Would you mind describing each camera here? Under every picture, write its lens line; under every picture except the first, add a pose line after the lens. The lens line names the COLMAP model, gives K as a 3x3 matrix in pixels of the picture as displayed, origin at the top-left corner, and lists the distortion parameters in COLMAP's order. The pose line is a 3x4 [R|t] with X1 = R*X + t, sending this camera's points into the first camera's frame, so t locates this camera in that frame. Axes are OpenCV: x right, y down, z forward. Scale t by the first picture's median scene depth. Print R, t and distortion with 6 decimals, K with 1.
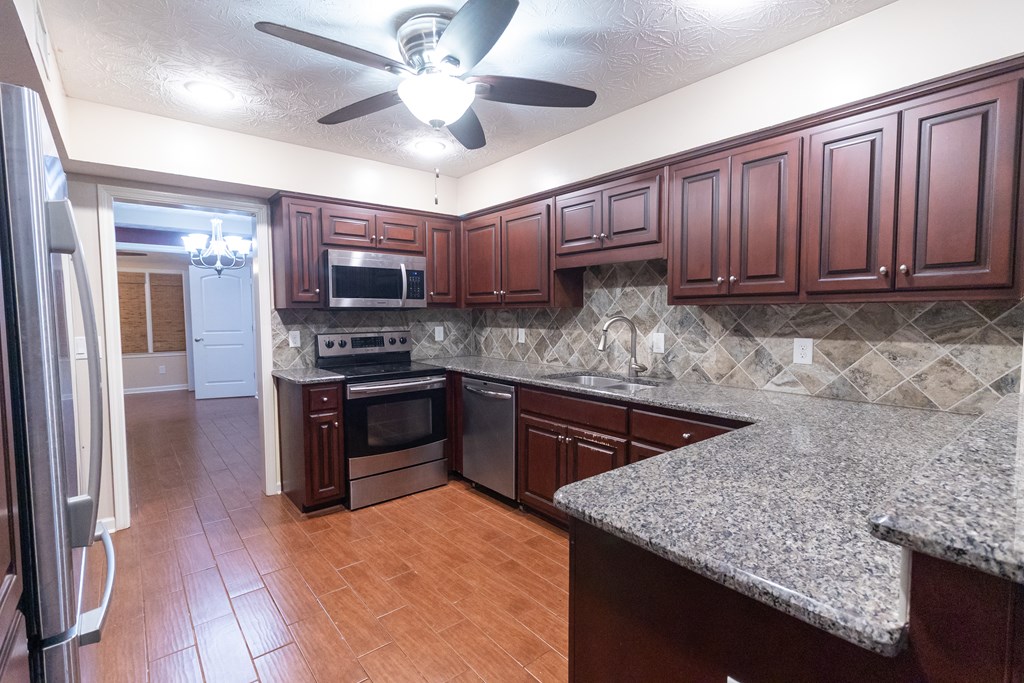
lens RADIAL K [[469.4, 0, 515.3], [0, 469.4, 338.5], [0, 0, 1]] dist [-0.000388, 0.000386]
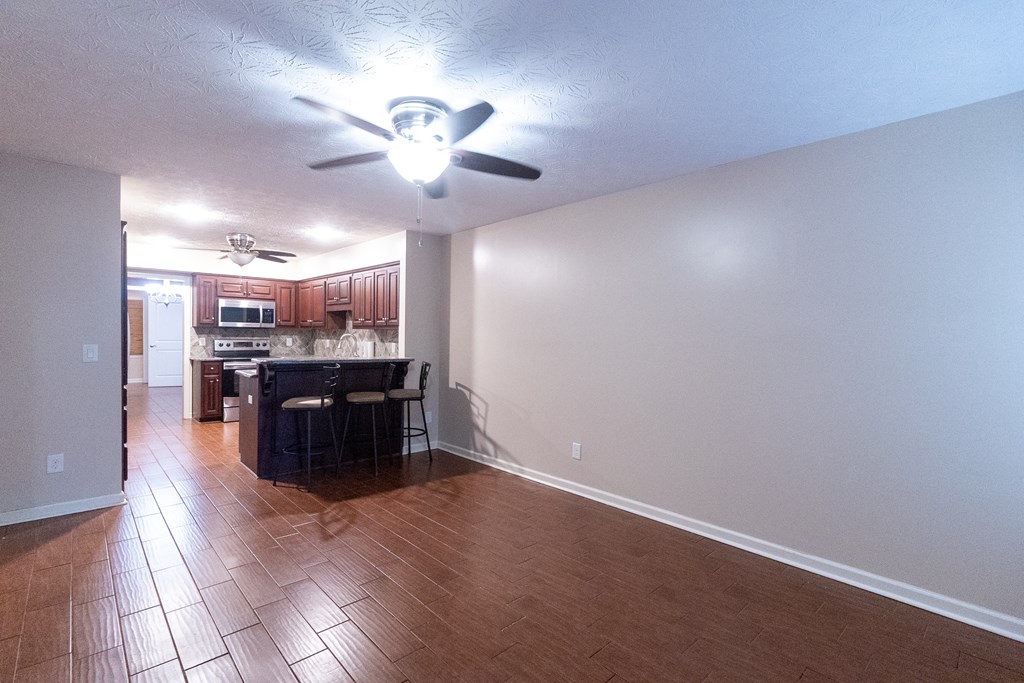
lens RADIAL K [[469.4, 0, 515.3], [0, 469.4, 341.6], [0, 0, 1]] dist [-0.000388, 0.000386]
pose [[0.997811, 0.021738, 0.062451, 0.738692], [-0.019197, 0.998974, -0.041010, 0.057240], [-0.063278, 0.039722, 0.997205, -1.087235]]
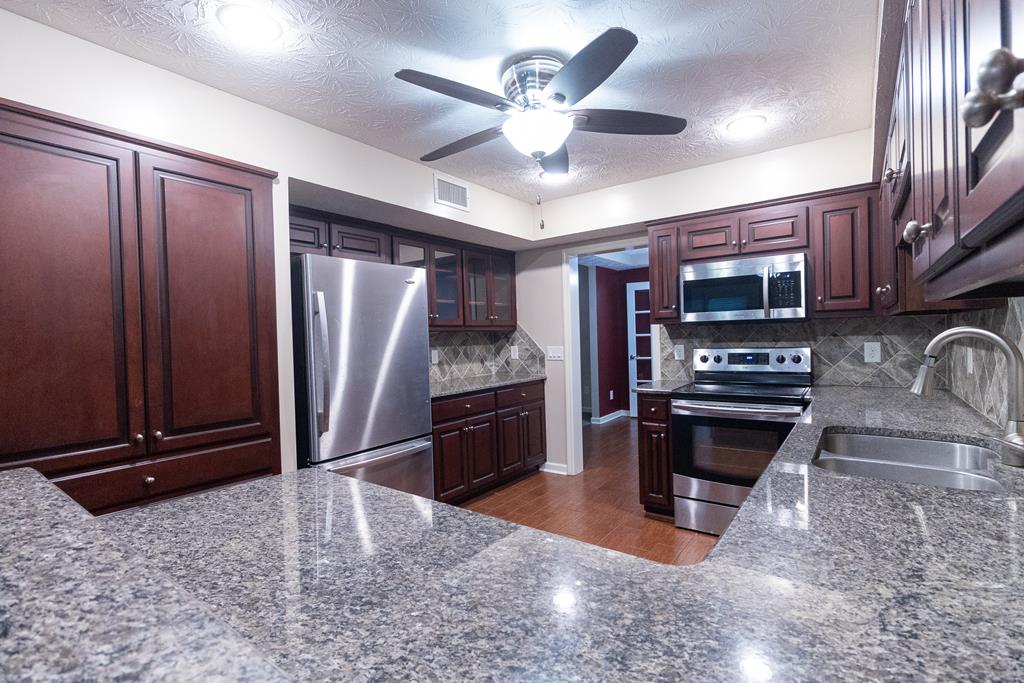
lens RADIAL K [[469.4, 0, 521.7], [0, 469.4, 341.6], [0, 0, 1]] dist [-0.000388, 0.000386]
pose [[0.251541, 0.011398, -0.967780, 0.468706], [-0.027736, 0.999605, 0.004564, -0.018362], [0.967449, 0.025694, 0.251758, 0.379058]]
